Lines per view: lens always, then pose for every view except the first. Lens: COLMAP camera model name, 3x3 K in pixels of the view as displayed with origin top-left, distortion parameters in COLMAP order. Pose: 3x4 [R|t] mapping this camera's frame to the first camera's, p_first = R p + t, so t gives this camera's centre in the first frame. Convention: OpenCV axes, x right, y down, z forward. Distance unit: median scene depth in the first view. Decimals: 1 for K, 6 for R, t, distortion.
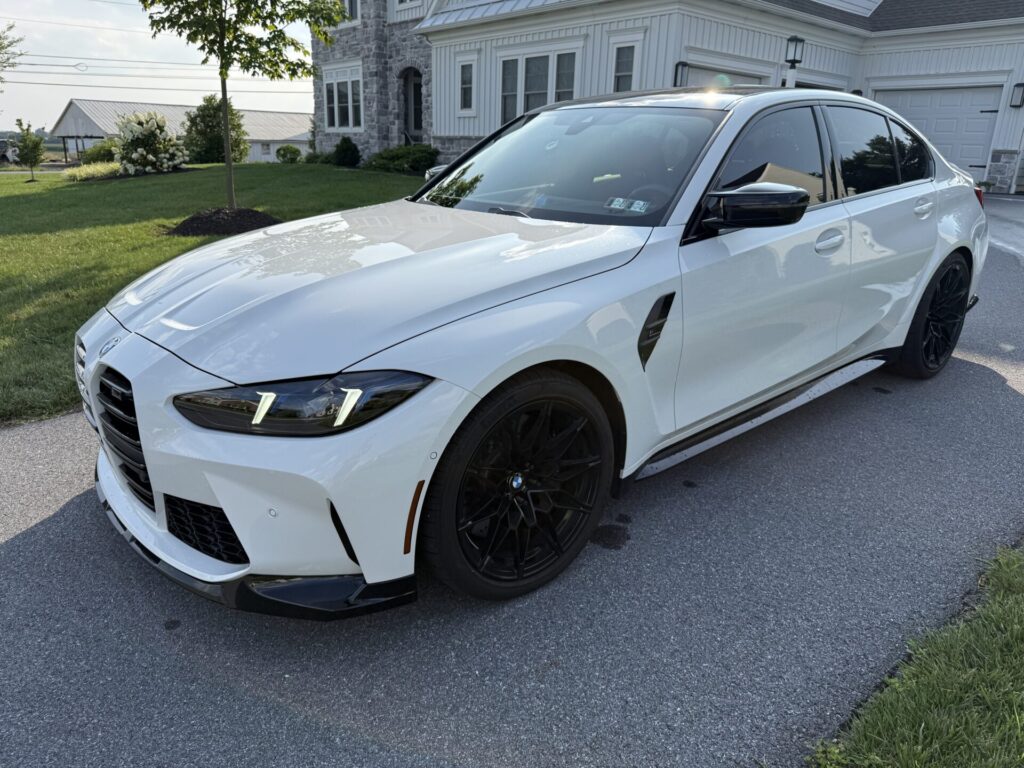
lens RADIAL K [[719.0, 0, 512.0], [0, 719.0, 384.0], [0, 0, 1]] dist [-0.038916, 0.037832]
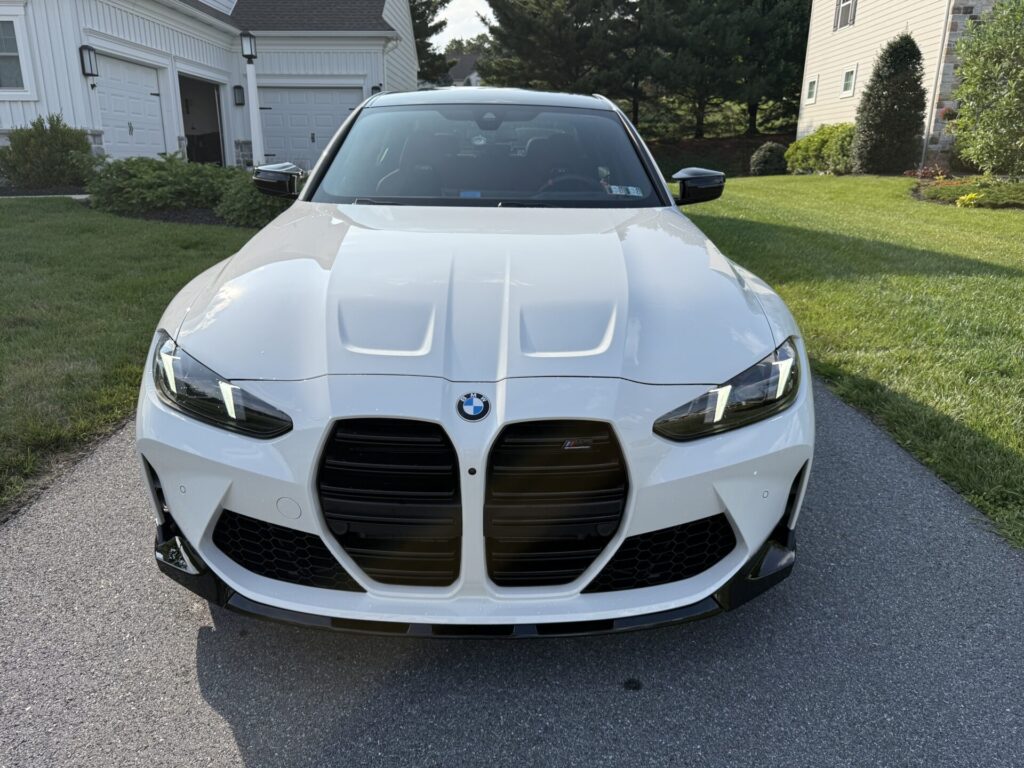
lens RADIAL K [[715.8, 0, 512.0], [0, 715.8, 384.0], [0, 0, 1]] dist [-0.005836, -0.000083]
pose [[0.662665, -0.247663, 0.706780, -0.136990], [0.243057, 0.963774, 0.109831, -0.019268], [-0.708377, 0.099007, 0.698856, 0.055315]]
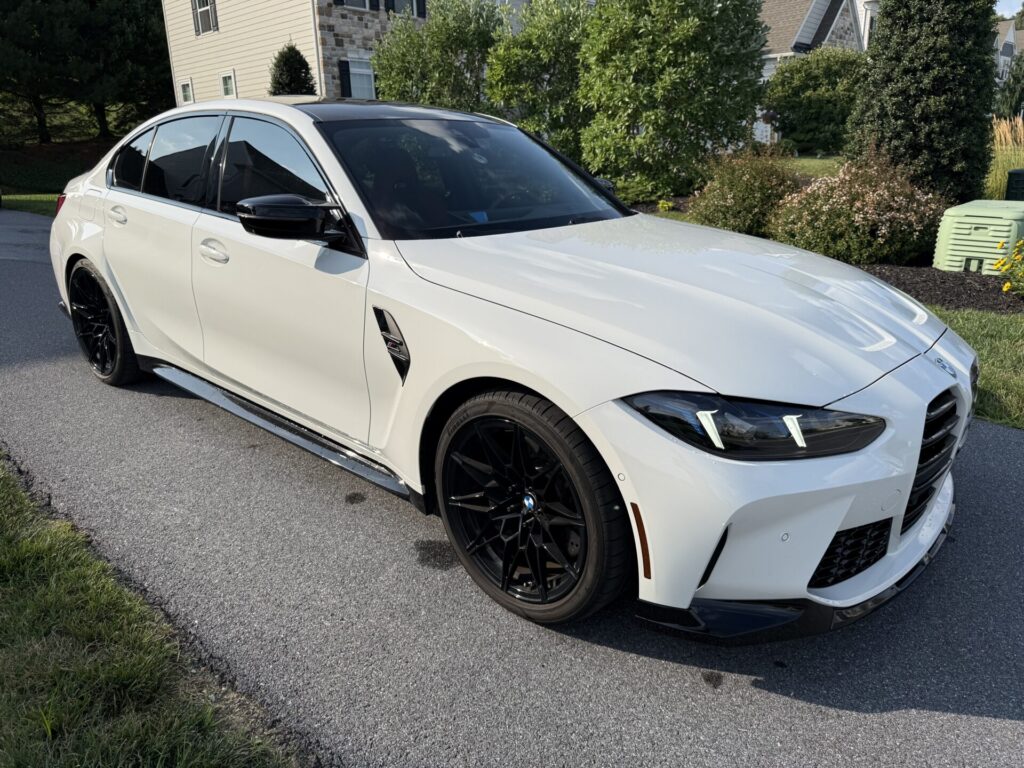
lens RADIAL K [[719.0, 0, 512.0], [0, 719.0, 384.0], [0, 0, 1]] dist [-0.038916, 0.037832]
pose [[-0.101786, -0.329032, 0.938817, -0.183905], [0.328106, 0.879808, 0.343924, -0.073203], [-0.939141, 0.343038, 0.018406, 0.199464]]
